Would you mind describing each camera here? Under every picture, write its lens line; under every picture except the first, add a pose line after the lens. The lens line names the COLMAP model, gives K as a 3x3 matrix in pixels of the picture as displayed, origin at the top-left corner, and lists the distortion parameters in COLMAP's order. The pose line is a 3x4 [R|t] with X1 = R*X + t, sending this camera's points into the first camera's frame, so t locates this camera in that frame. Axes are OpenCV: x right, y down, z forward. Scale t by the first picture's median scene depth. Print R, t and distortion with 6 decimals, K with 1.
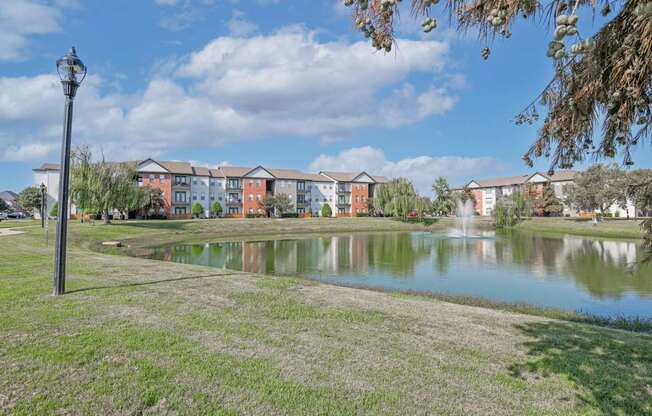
lens RADIAL K [[375.0, 0, 326.0], [0, 375.0, 208.0], [0, 0, 1]] dist [-0.003663, 0.000202]
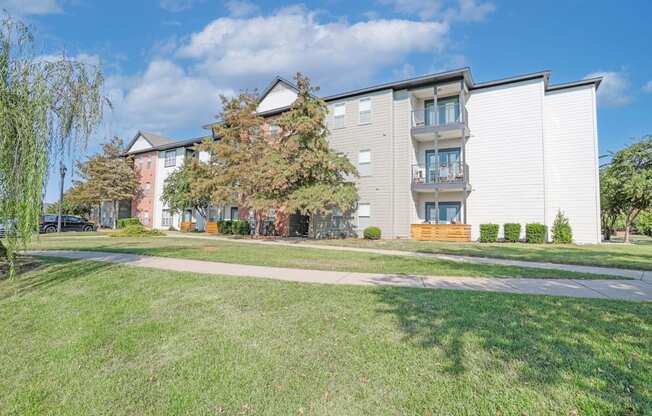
lens RADIAL K [[359.7, 0, 326.0], [0, 359.7, 208.0], [0, 0, 1]] dist [0.002948, 0.000662]
pose [[0.874455, 0.069907, 0.480043, 0.534873], [-0.041814, 0.996741, -0.068983, 0.021226], [-0.483301, 0.040250, 0.874528, 0.853150]]
